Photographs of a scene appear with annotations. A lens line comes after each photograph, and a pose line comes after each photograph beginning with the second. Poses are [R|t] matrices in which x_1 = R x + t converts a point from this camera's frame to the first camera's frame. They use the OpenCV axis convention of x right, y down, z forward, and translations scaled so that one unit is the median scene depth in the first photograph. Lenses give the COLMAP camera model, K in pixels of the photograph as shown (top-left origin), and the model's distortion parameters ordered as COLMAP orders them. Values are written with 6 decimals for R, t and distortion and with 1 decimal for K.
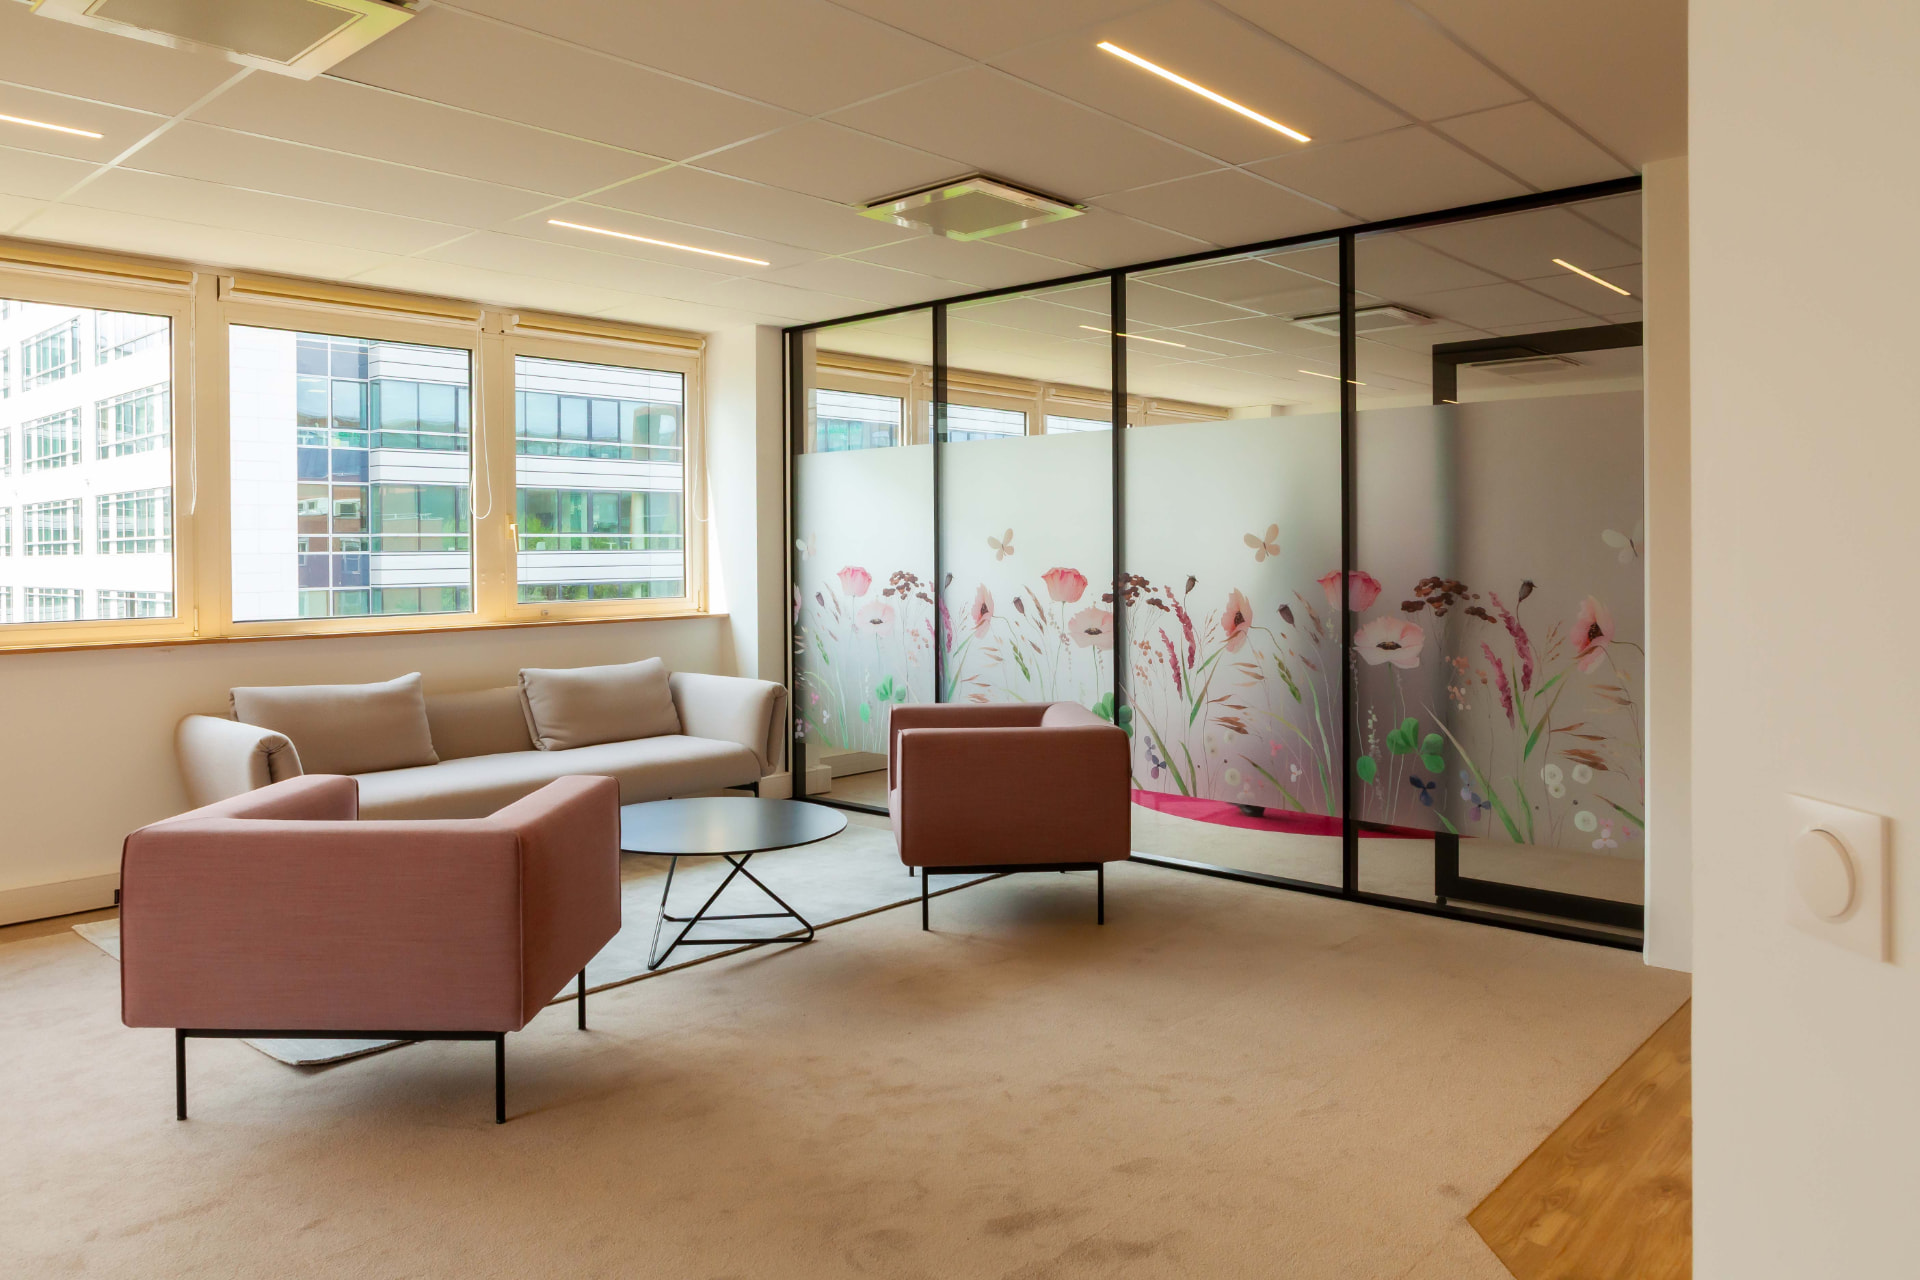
lens RADIAL K [[1303.9, 0, 995.7], [0, 1303.9, 568.4], [0, 0, 1]] dist [-0.058425, -0.000780]
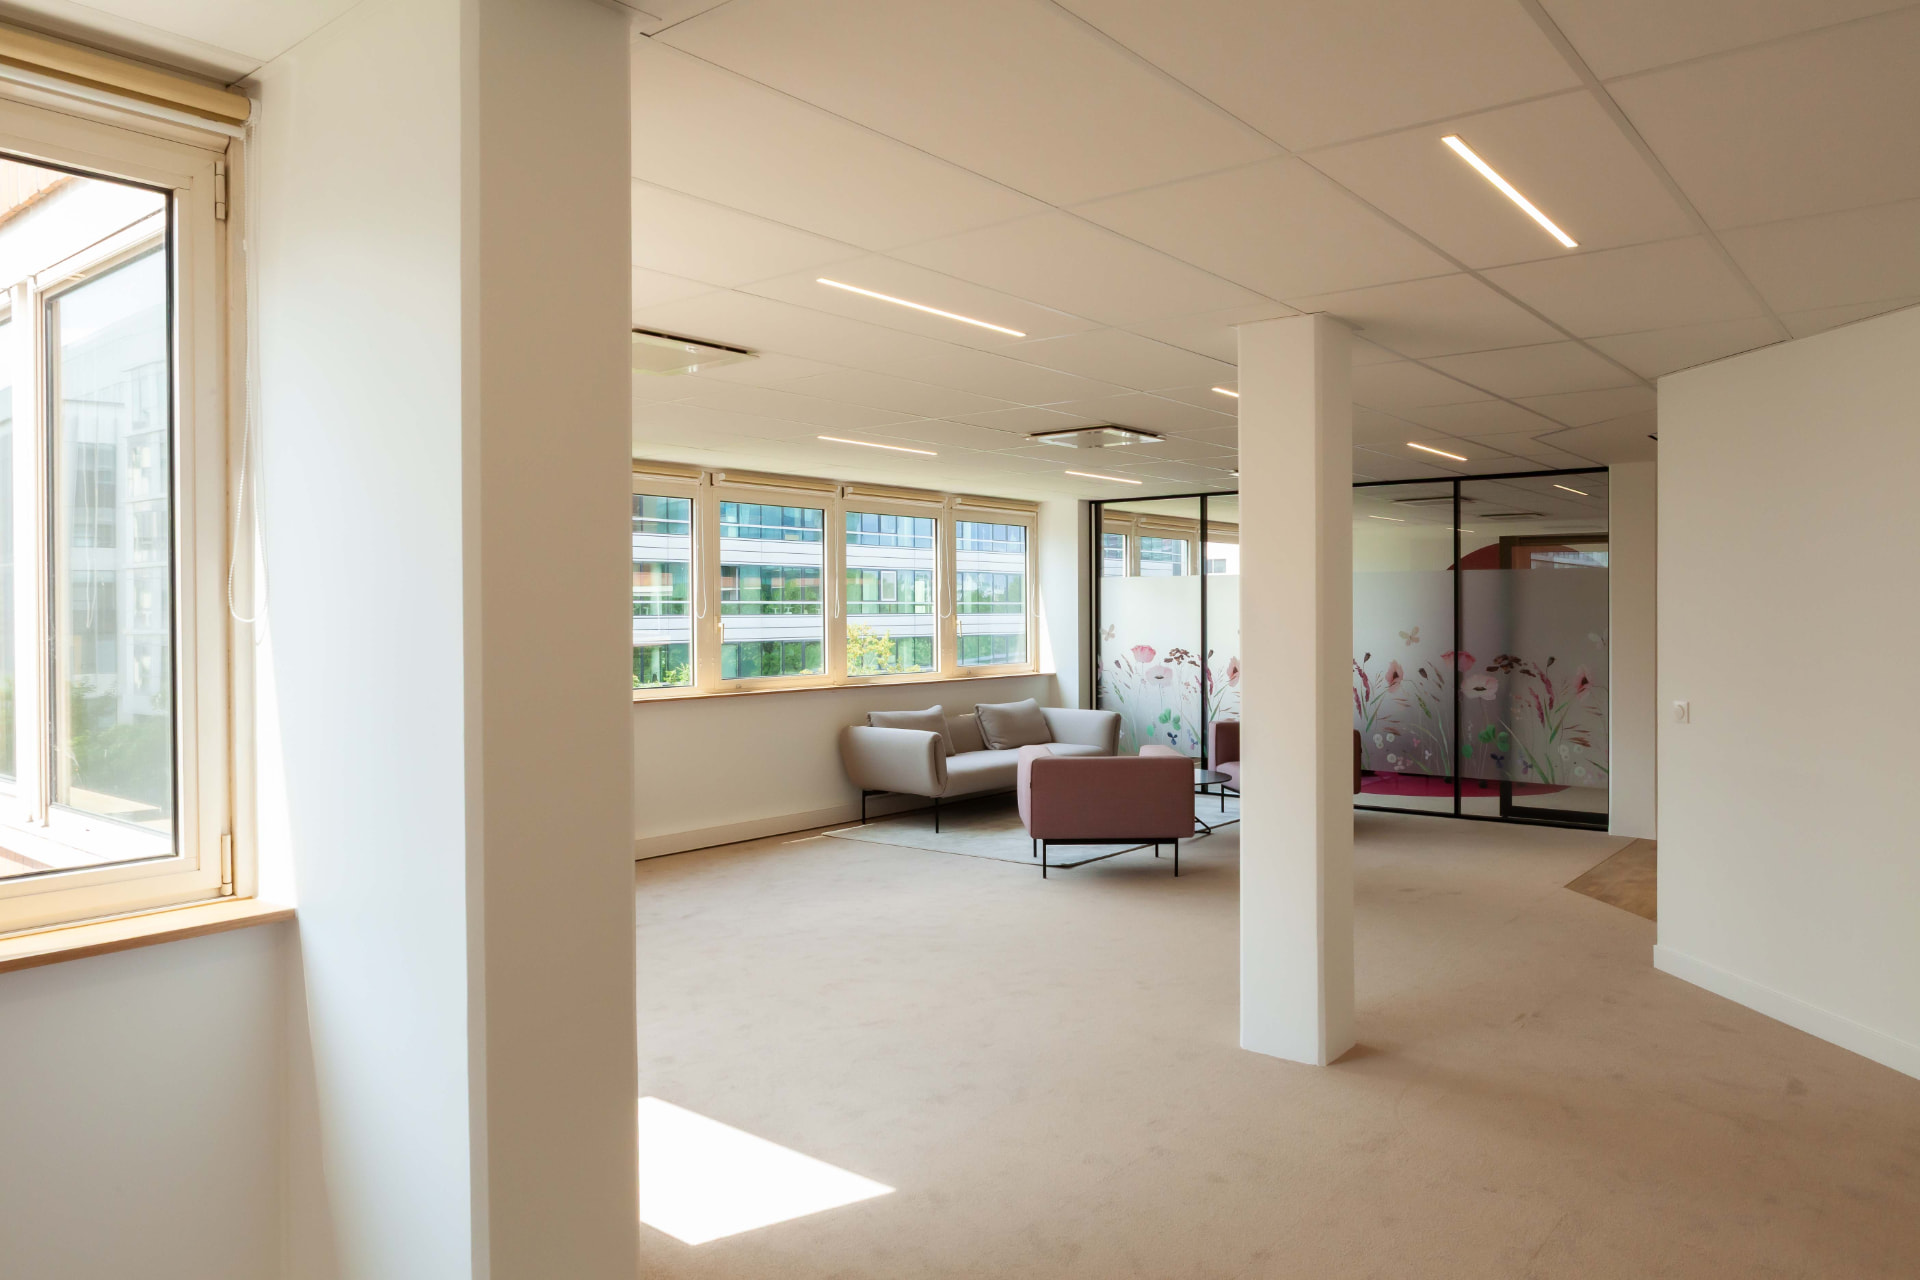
lens RADIAL K [[1303.9, 0, 955.7], [0, 1303.9, 632.8], [0, 0, 1]] dist [-0.058425, -0.000780]
pose [[0.999100, 0.003255, 0.042298, -0.552577], [-0.003351, 0.999992, 0.002219, -0.026562], [-0.042291, -0.002359, 0.999103, -0.896336]]
